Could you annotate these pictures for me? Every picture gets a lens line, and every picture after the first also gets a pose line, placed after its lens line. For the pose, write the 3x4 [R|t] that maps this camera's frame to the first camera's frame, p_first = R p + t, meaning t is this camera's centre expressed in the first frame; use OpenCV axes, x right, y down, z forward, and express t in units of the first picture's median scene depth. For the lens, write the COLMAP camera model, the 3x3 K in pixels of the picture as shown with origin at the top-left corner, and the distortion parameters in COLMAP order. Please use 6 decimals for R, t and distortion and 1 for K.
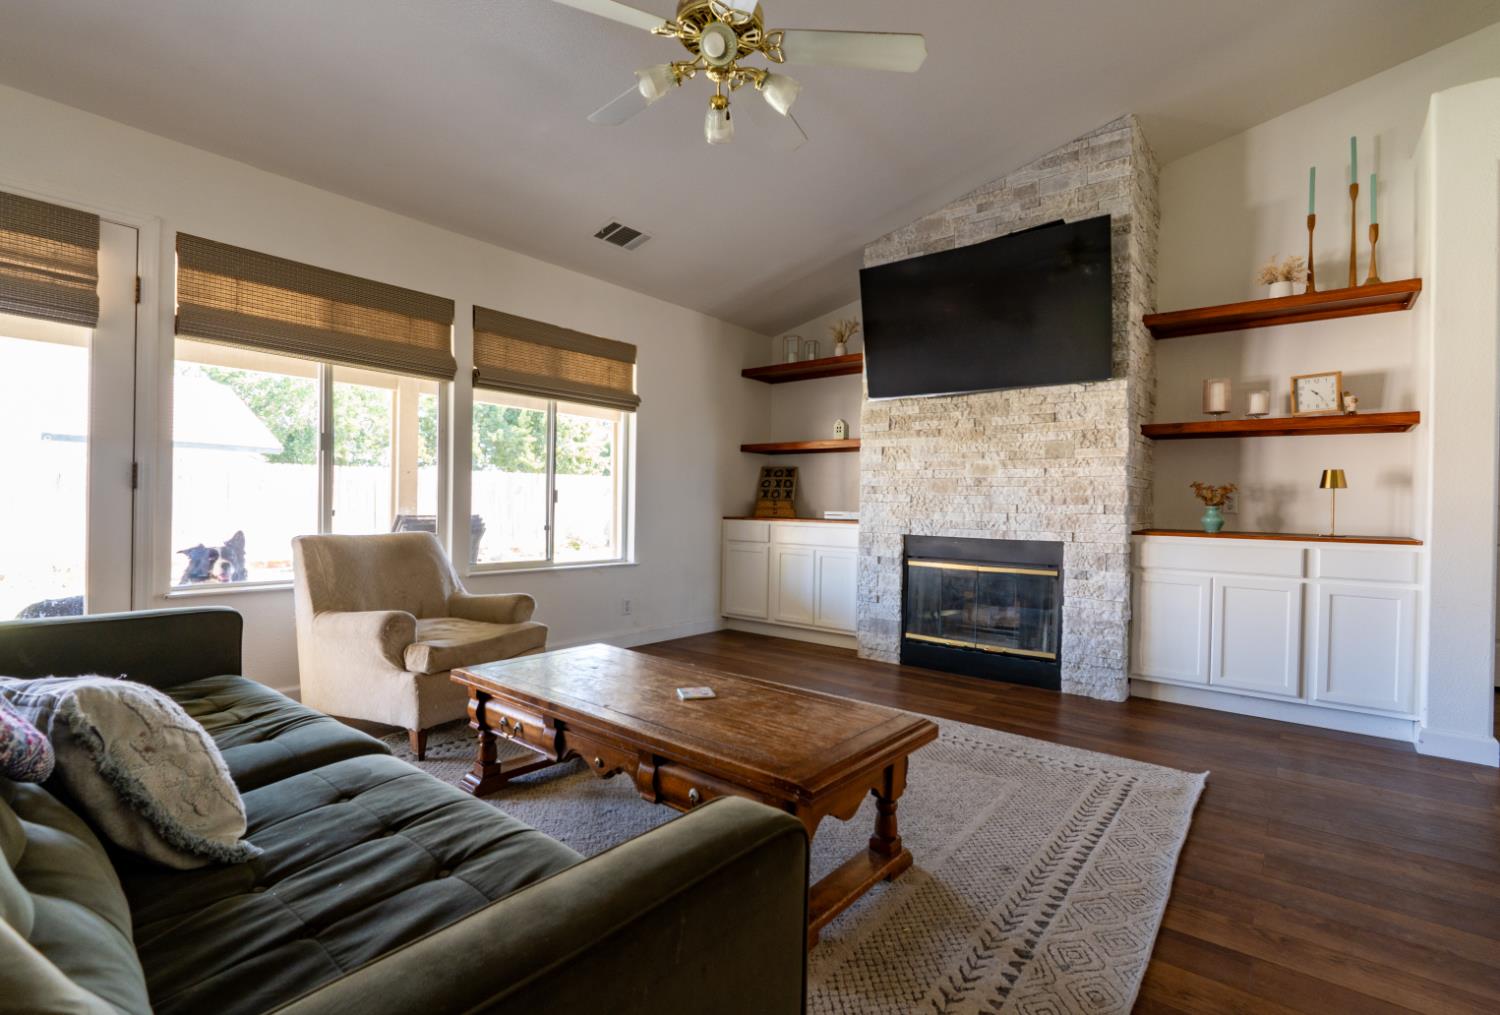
lens RADIAL K [[687.7, 0, 768.1], [0, 687.7, 508.0], [0, 0, 1]] dist [-0.010599, 0.002064]
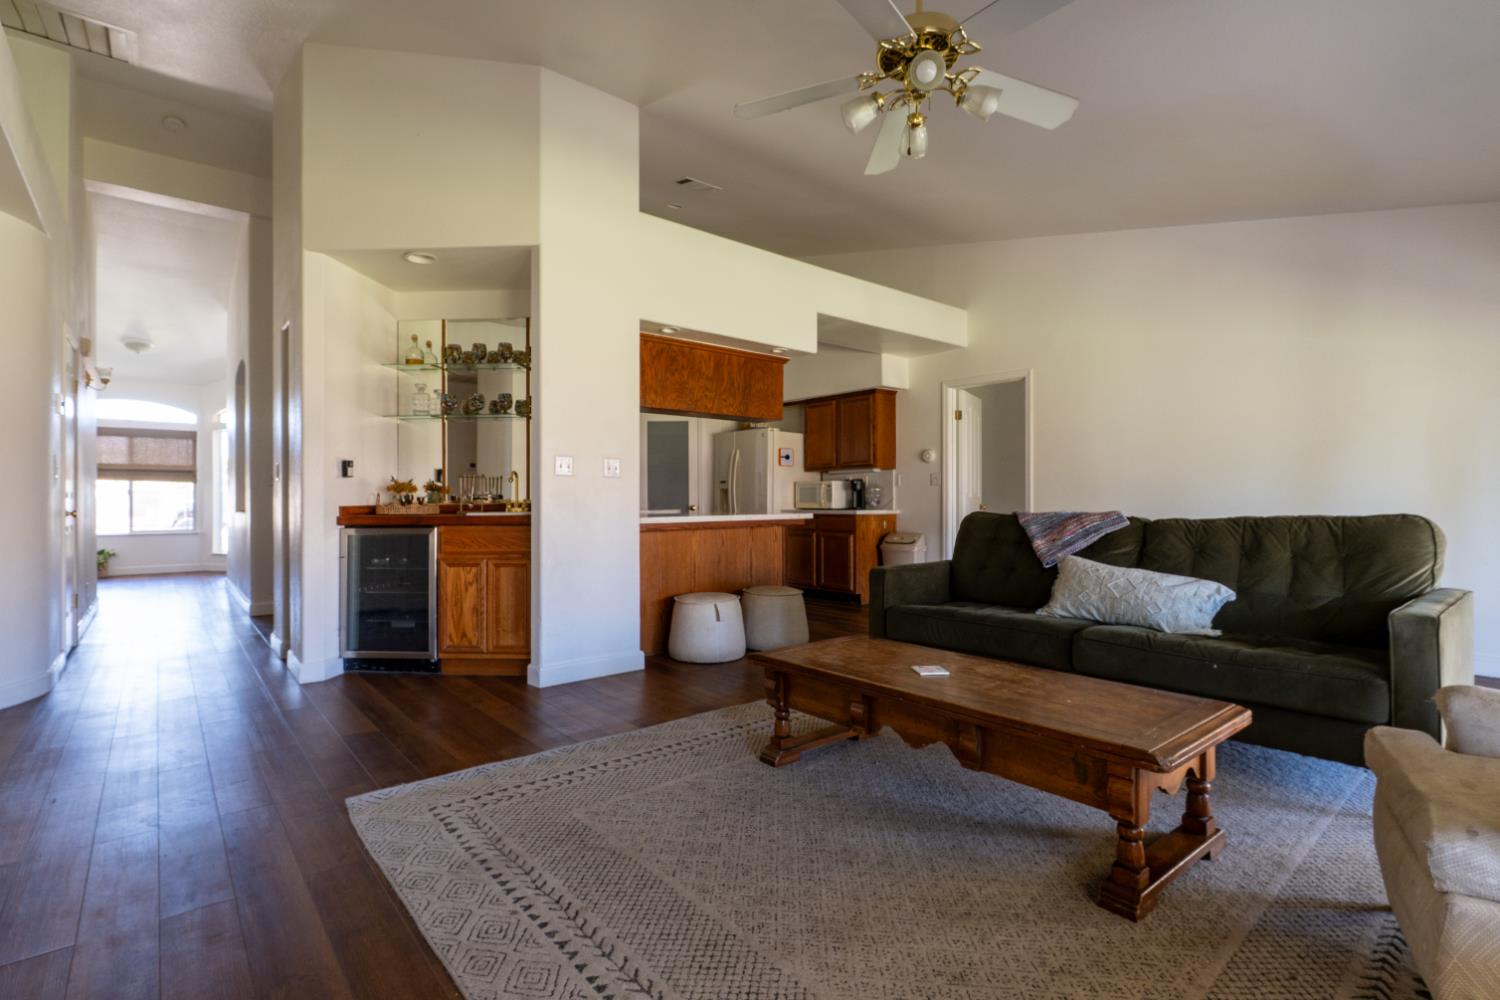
lens RADIAL K [[687.7, 0, 739.6], [0, 687.7, 508.6], [0, 0, 1]] dist [-0.010599, 0.002064]
pose [[-0.976821, -0.018315, 0.213275, -0.018394], [-0.017473, 0.999830, 0.005830, -0.000129], [-0.213345, 0.001968, -0.976975, 1.175276]]
